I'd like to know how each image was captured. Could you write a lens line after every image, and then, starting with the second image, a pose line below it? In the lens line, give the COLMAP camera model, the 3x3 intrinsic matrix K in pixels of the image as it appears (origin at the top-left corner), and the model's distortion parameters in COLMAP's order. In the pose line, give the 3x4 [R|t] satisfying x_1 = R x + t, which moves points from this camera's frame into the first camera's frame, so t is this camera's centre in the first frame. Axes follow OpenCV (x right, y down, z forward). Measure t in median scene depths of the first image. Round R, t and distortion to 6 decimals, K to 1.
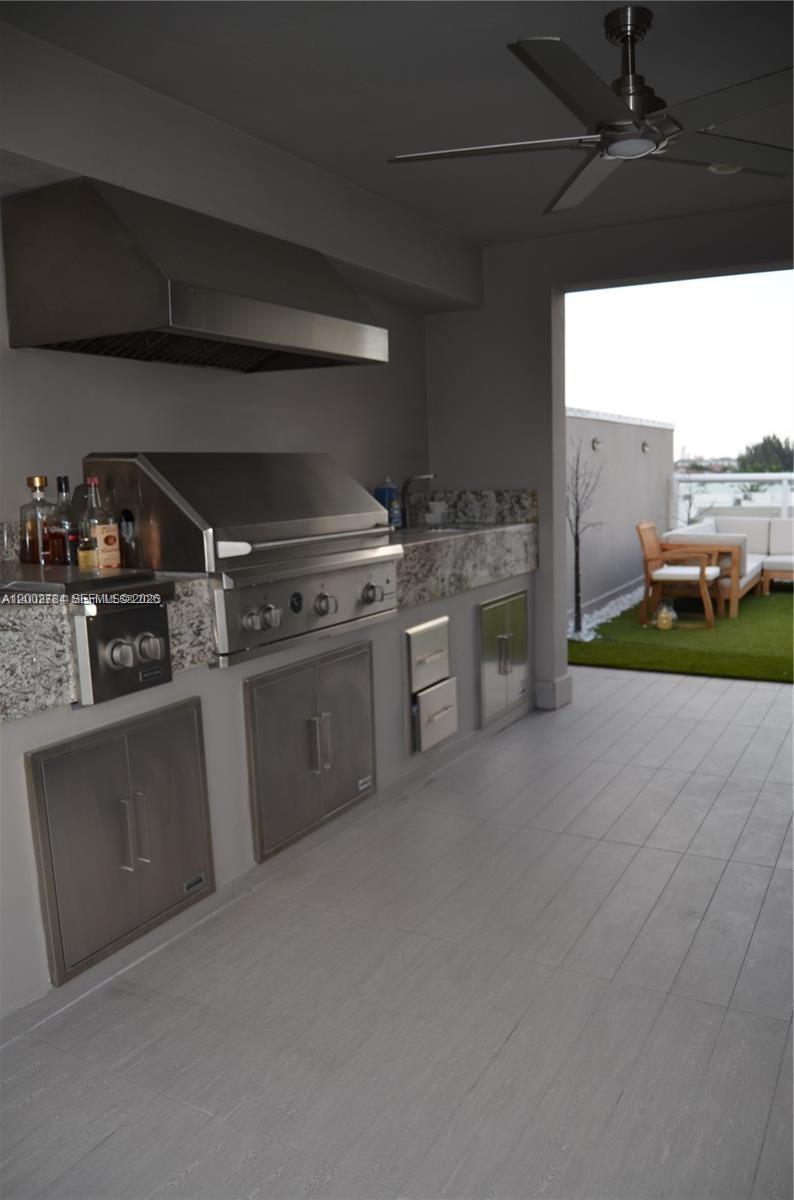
lens RADIAL K [[930.6, 0, 397.0], [0, 930.6, 600.0], [0, 0, 1]] dist [-0.084914, 0.034751]
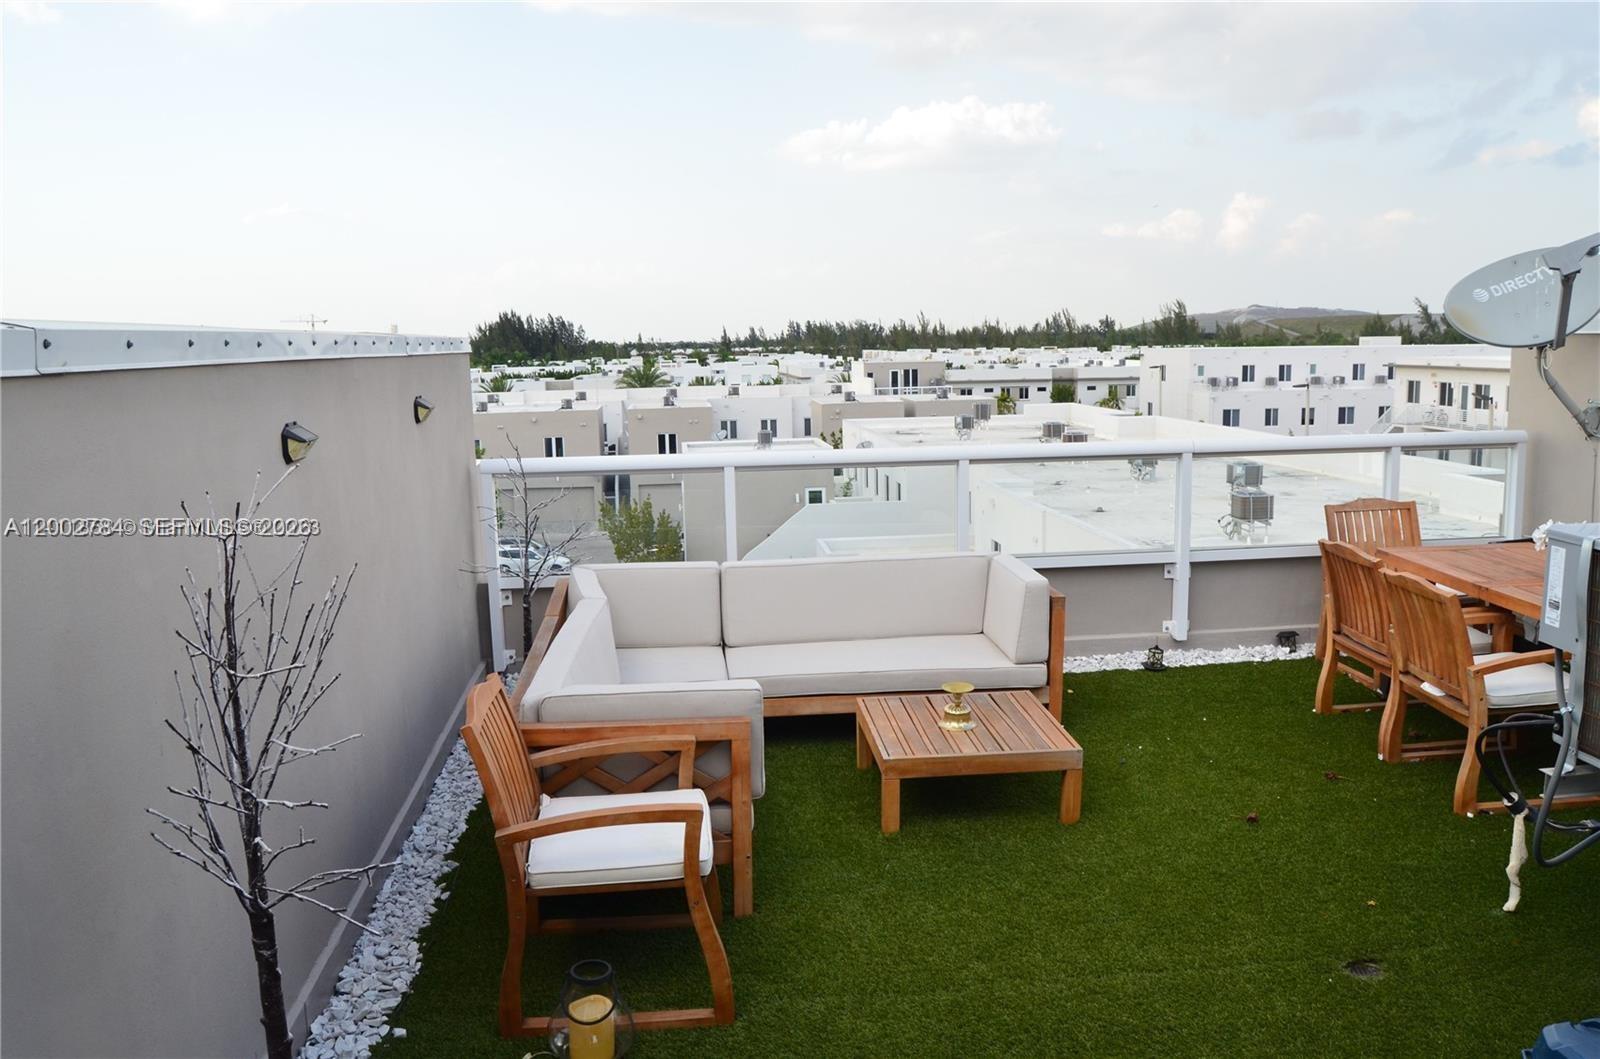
lens RADIAL K [[1240.8, 0, 819.2], [0, 1240.8, 536.0], [0, 0, 1]] dist [-0.084914, 0.034751]
pose [[0.809323, -0.081696, 0.581654, 0.185540], [0.078964, 0.996423, 0.030081, -0.211759], [-0.582031, 0.021585, 0.812880, 0.896941]]
